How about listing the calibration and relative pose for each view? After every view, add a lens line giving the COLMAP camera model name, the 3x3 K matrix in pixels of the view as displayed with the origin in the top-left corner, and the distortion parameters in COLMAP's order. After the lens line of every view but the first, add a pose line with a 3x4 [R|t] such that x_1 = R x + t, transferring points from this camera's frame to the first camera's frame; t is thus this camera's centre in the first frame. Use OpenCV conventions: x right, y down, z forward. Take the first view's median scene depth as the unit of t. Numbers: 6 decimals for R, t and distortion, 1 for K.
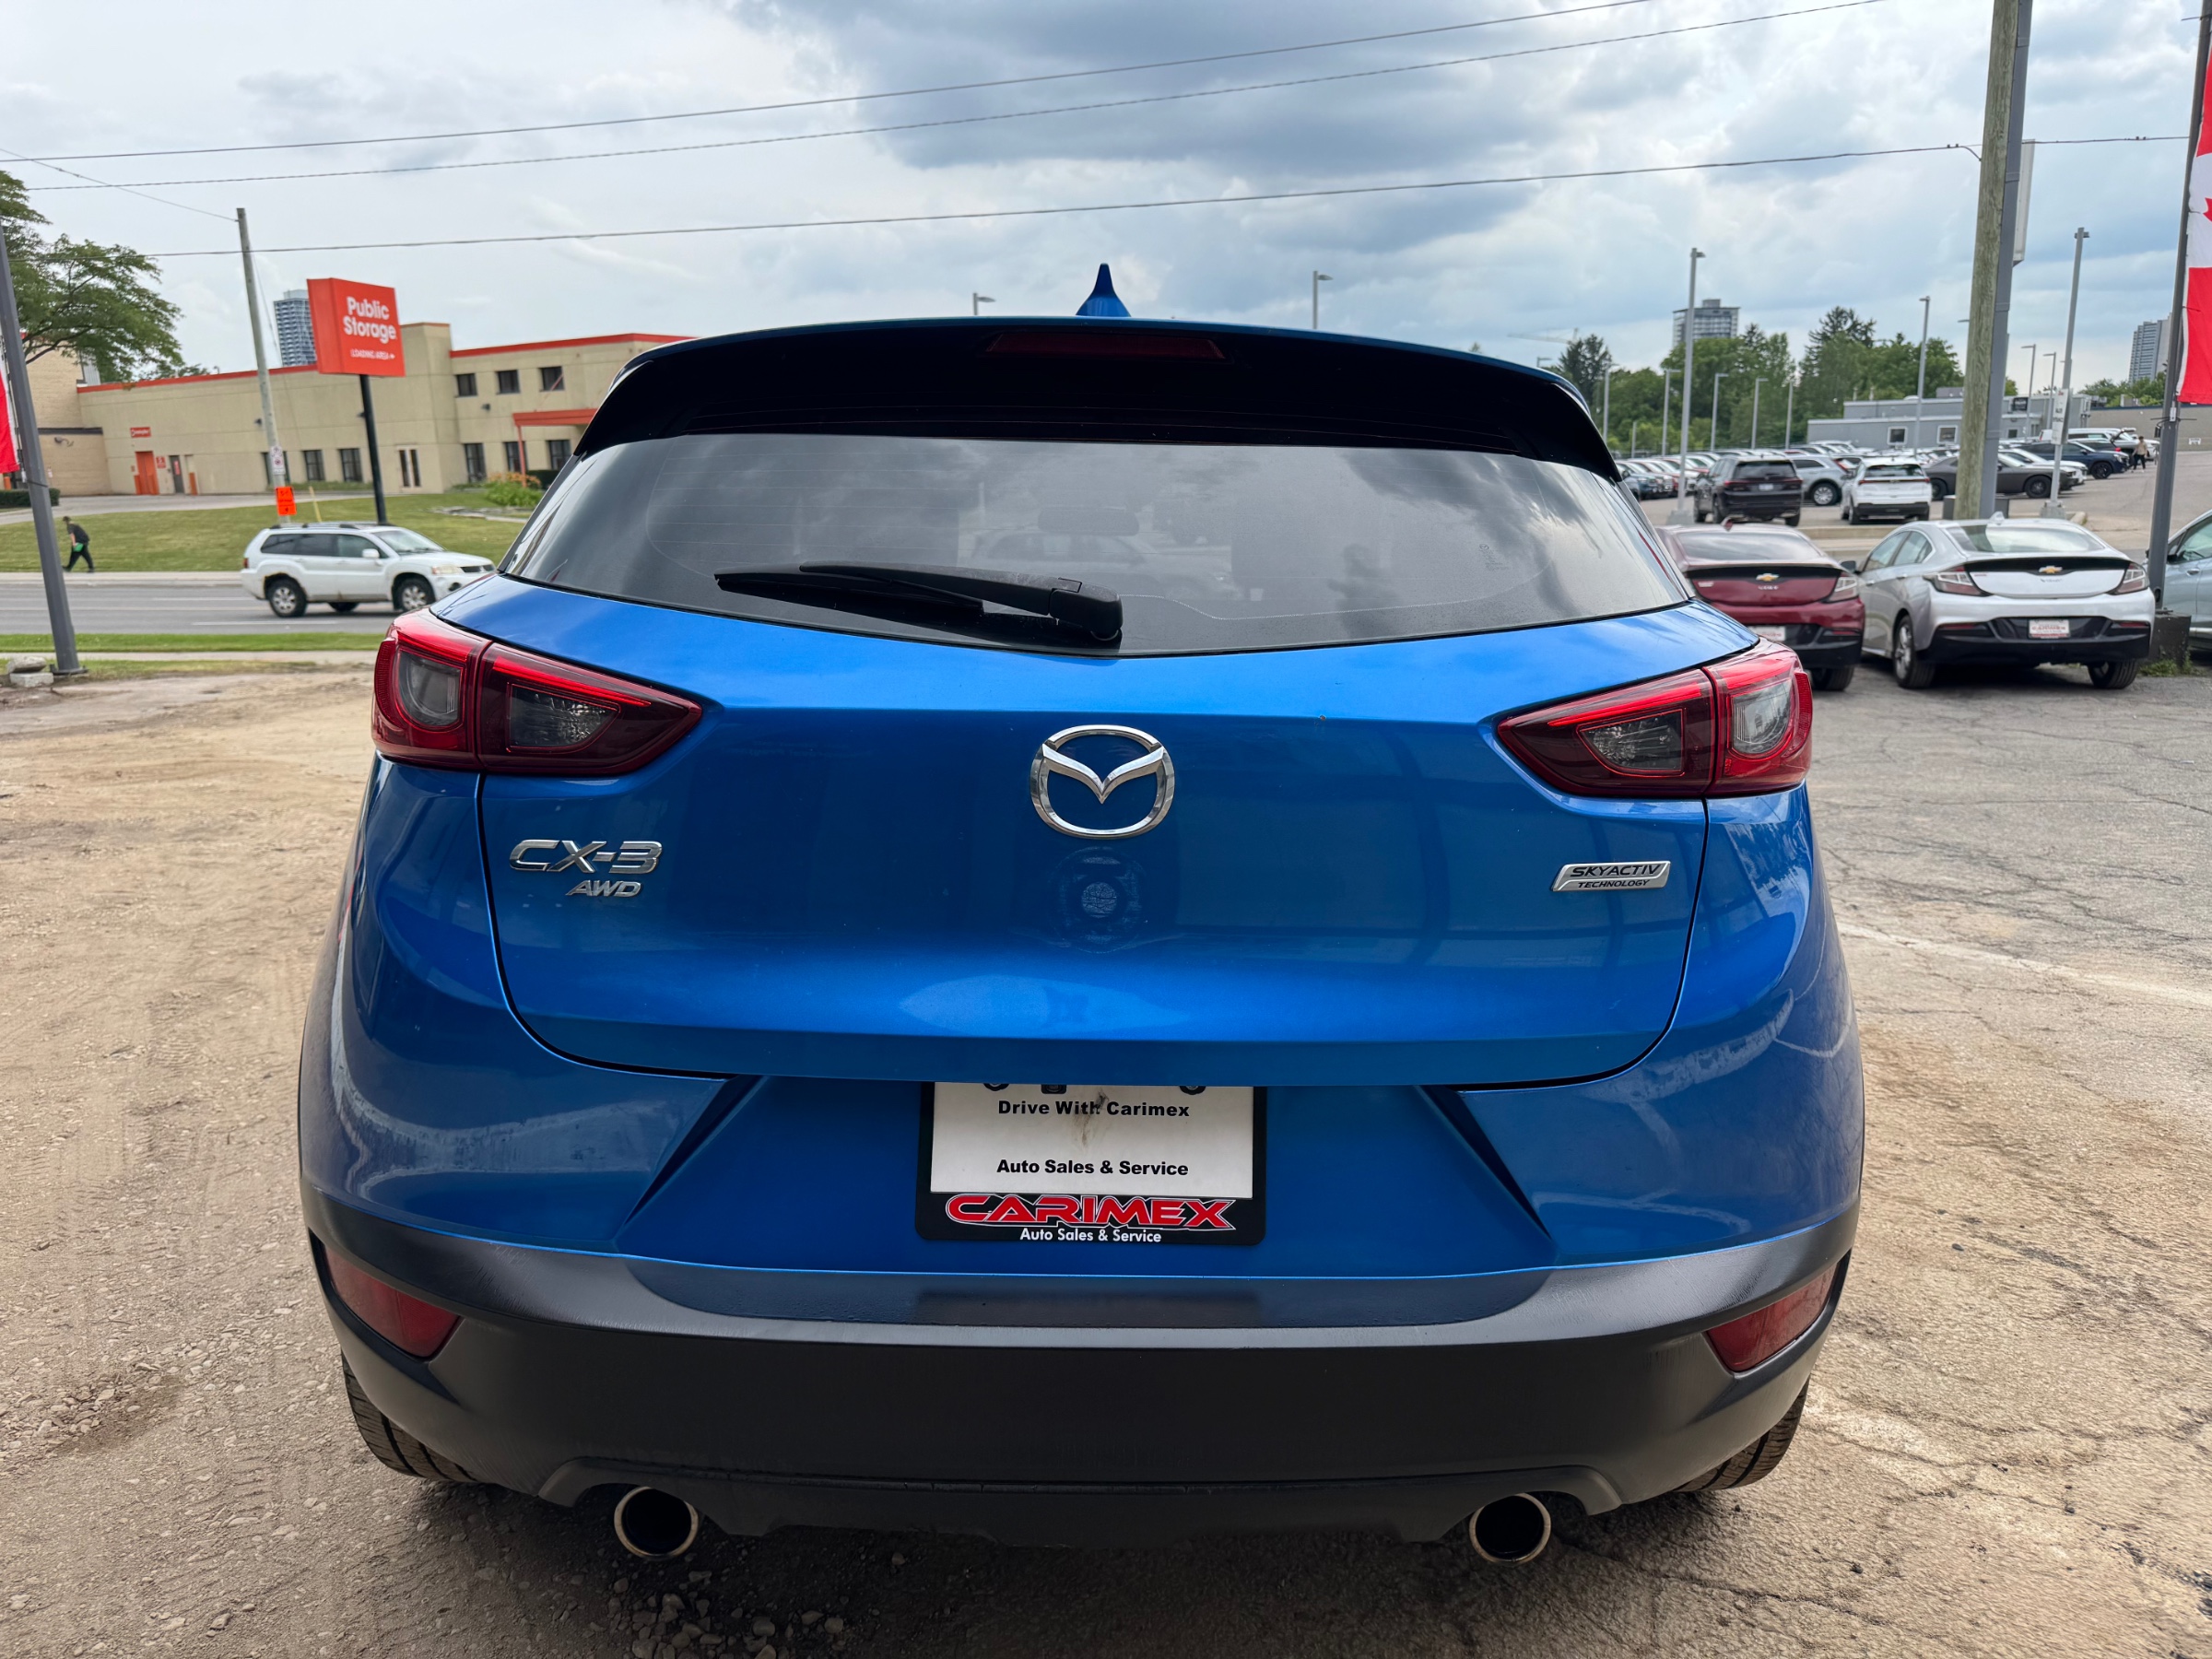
lens RADIAL K [[1603.6, 0, 1098.2], [0, 1603.6, 832.3], [0, 0, 1]] dist [0.004010, -0.014067]
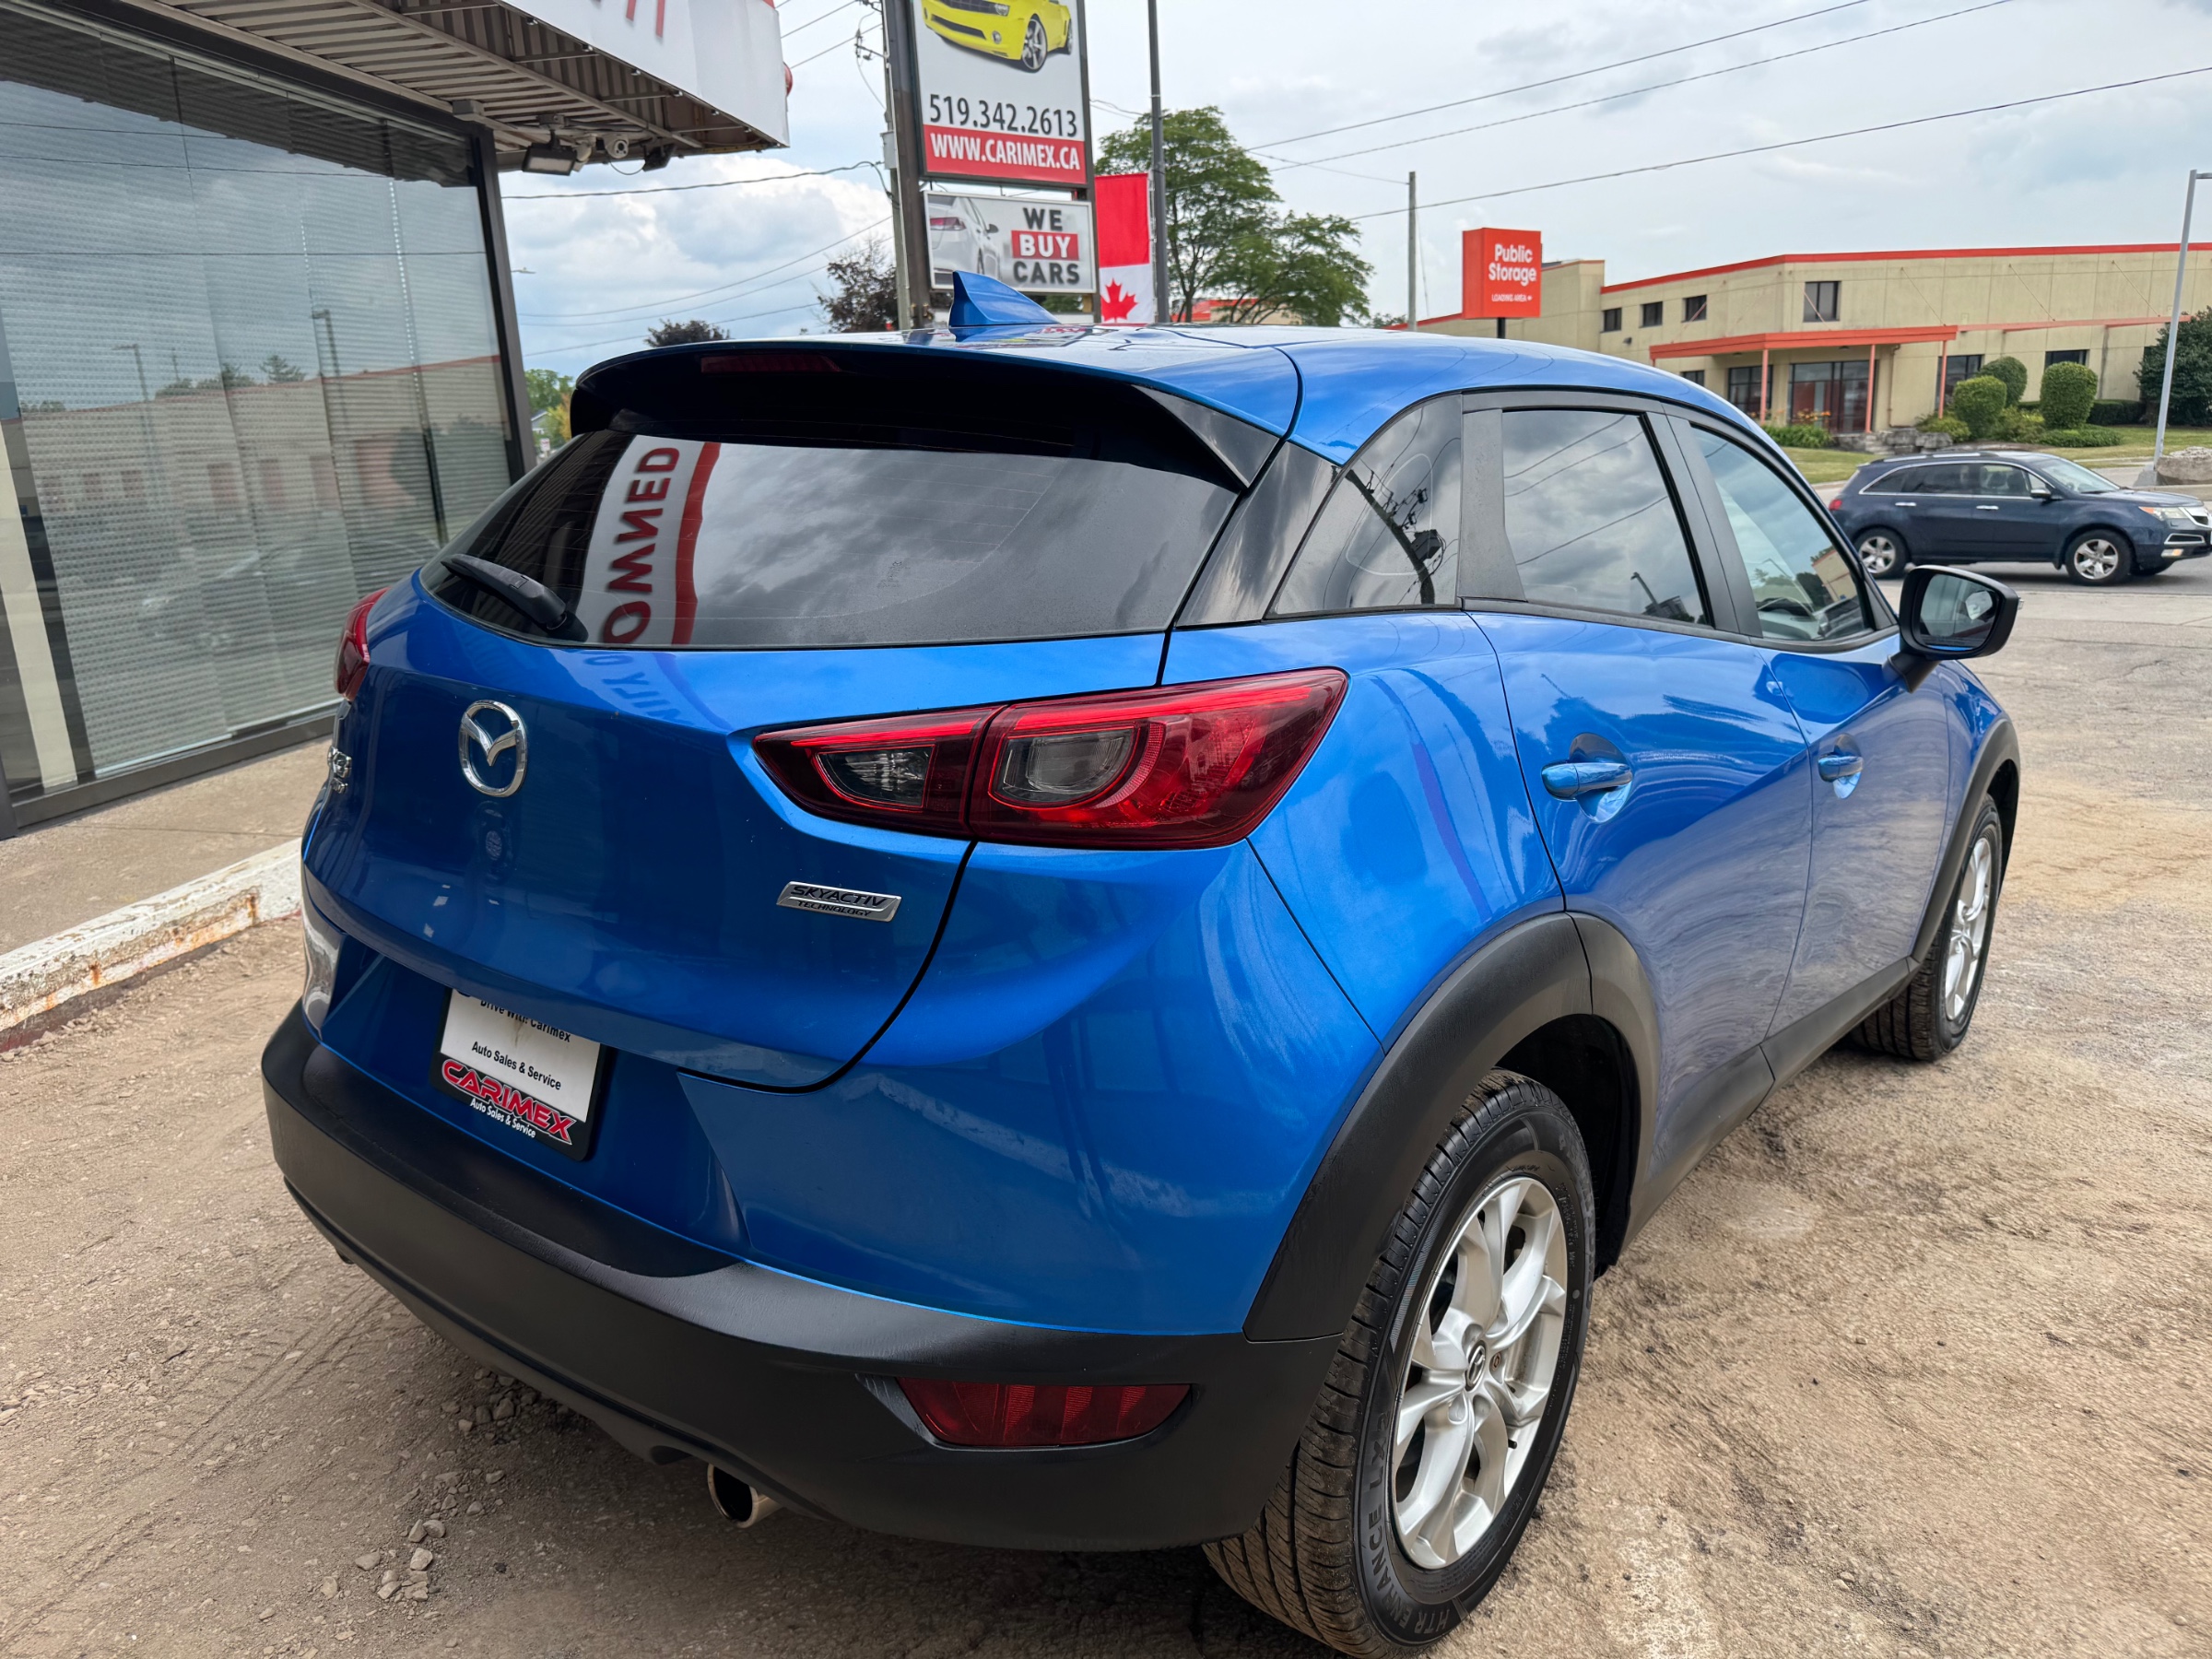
lens RADIAL K [[1603.6, 0, 1098.2], [0, 1603.6, 832.3], [0, 0, 1]] dist [0.004010, -0.014067]
pose [[0.754300, 0.141621, -0.641073, 0.060105], [-0.114422, 0.989871, 0.084044, -0.006522], [0.646482, 0.009959, 0.762864, 0.019901]]
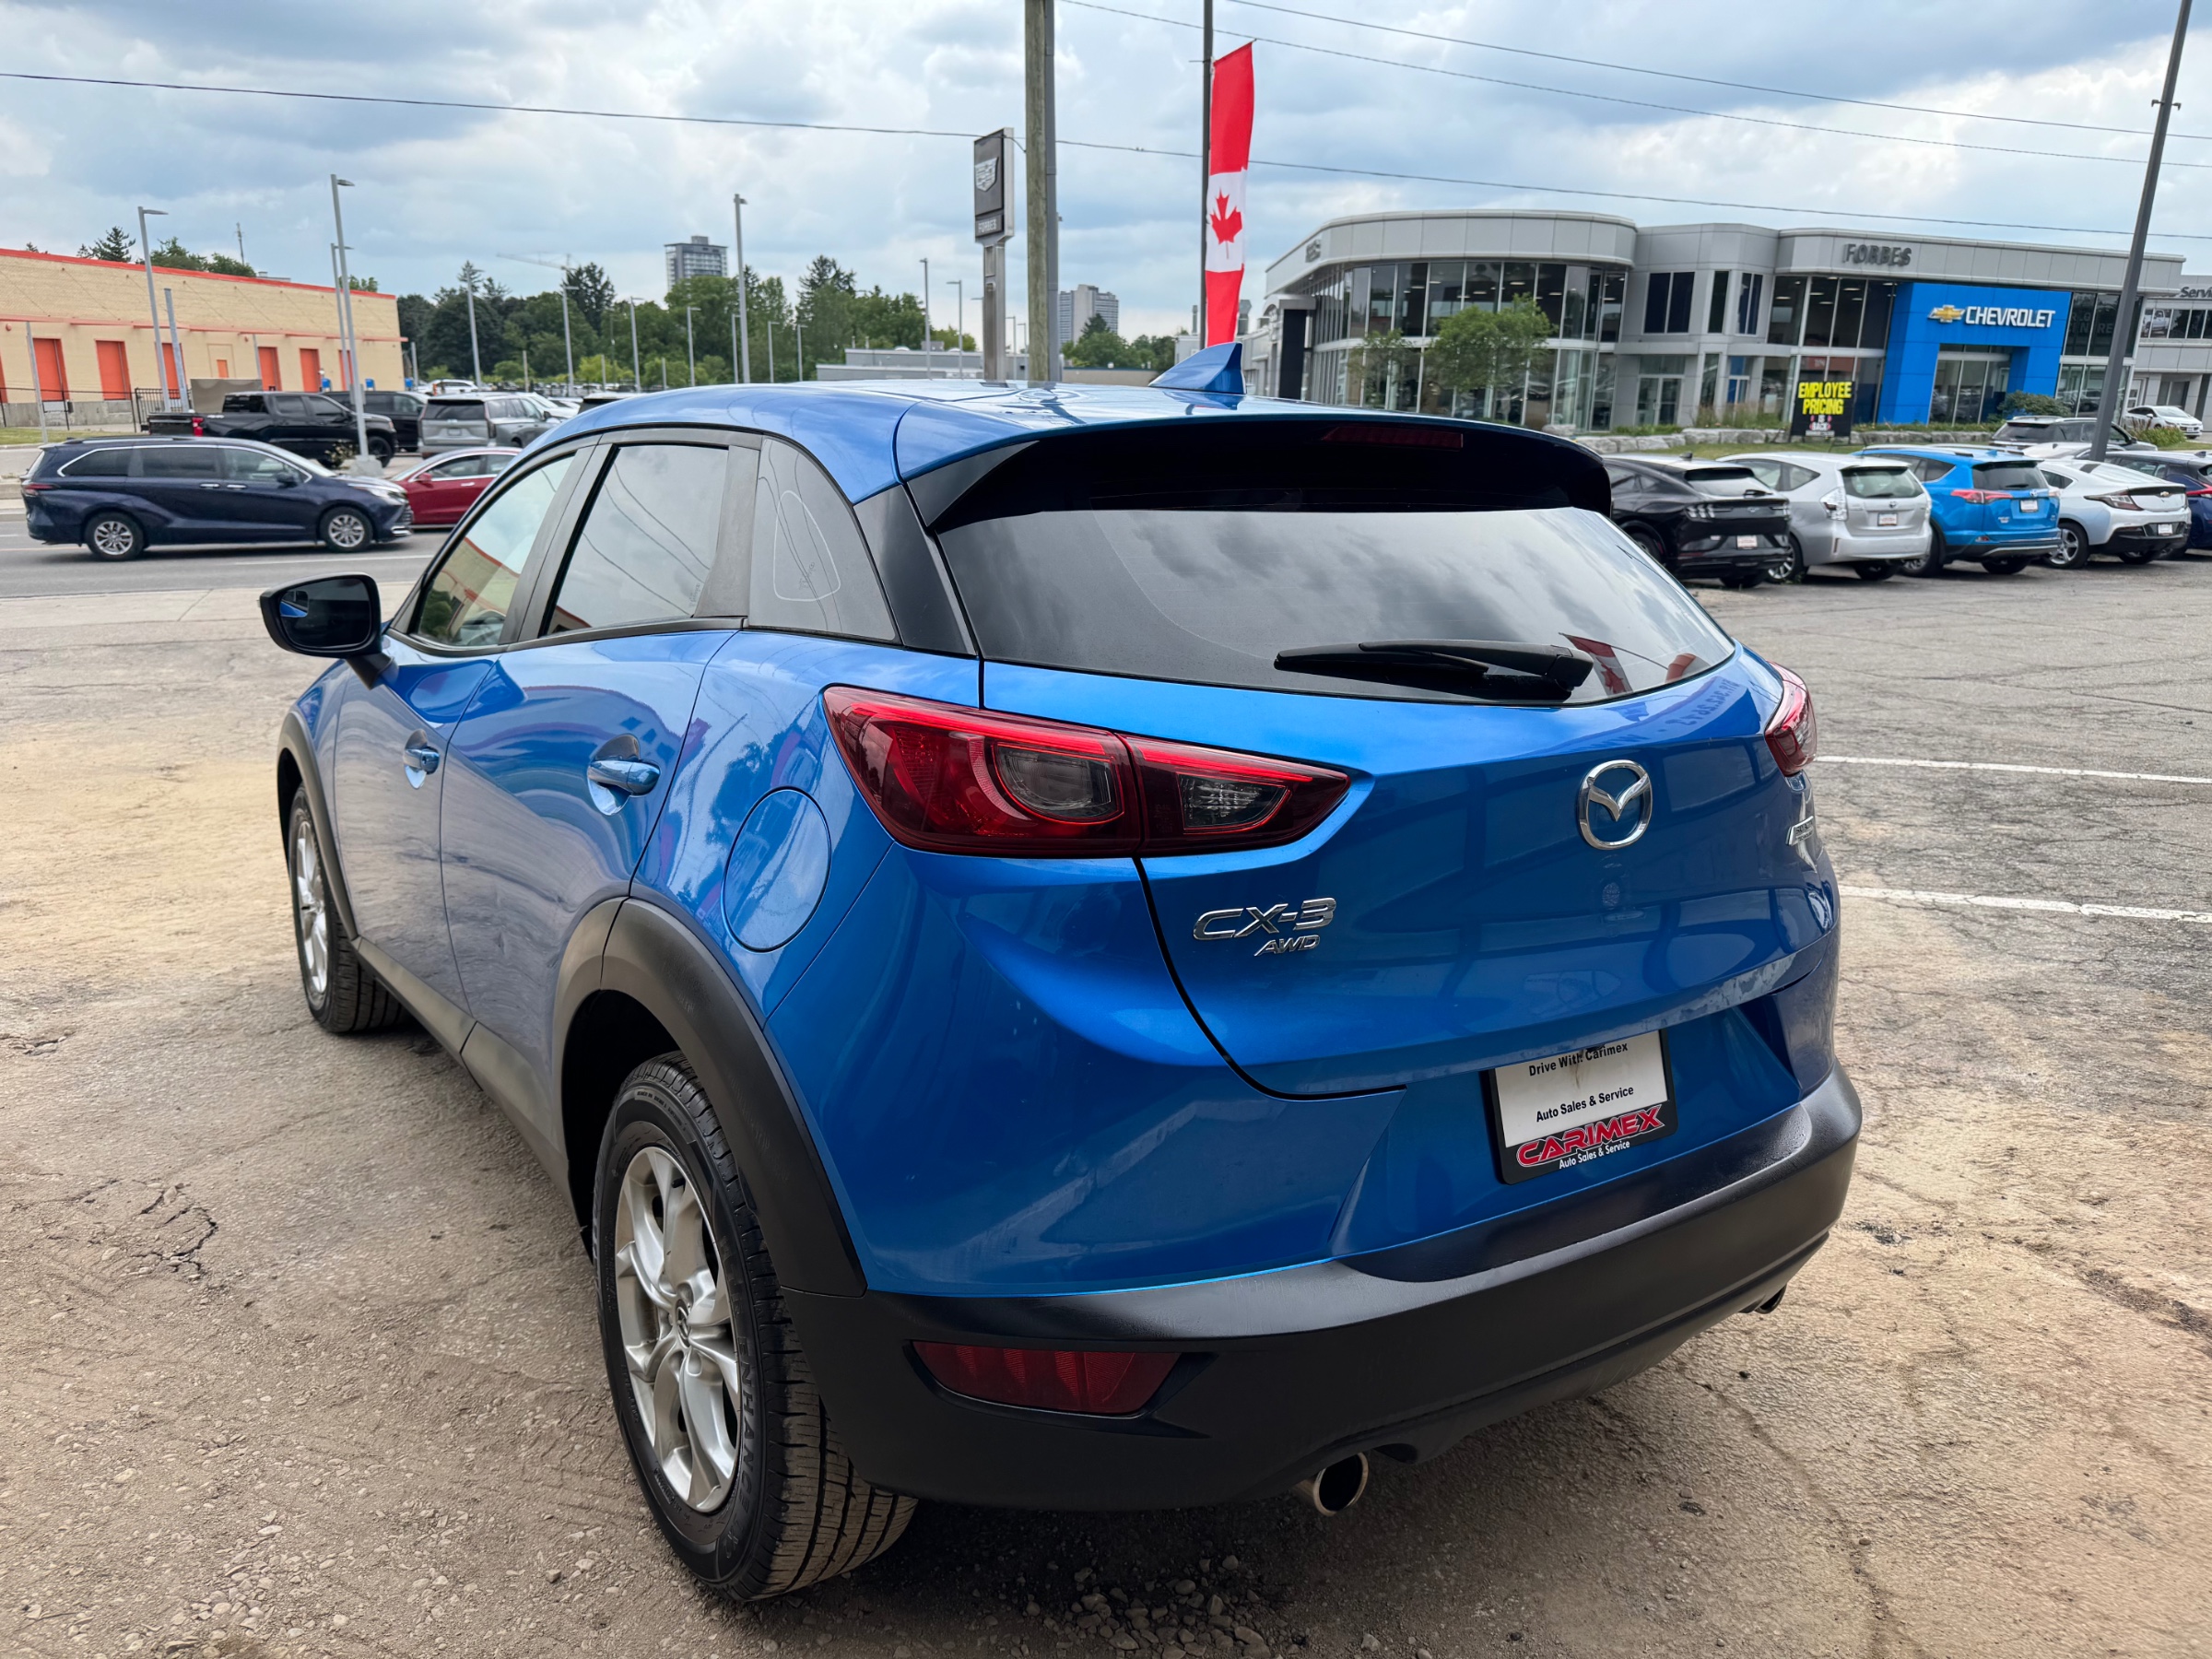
lens RADIAL K [[1603.6, 0, 1098.2], [0, 1603.6, 832.3], [0, 0, 1]] dist [0.004010, -0.014067]
pose [[0.833635, -0.108674, 0.541520, -0.055706], [0.086588, 0.994043, 0.066191, -0.006978], [-0.545487, -0.008290, 0.838078, 0.007664]]
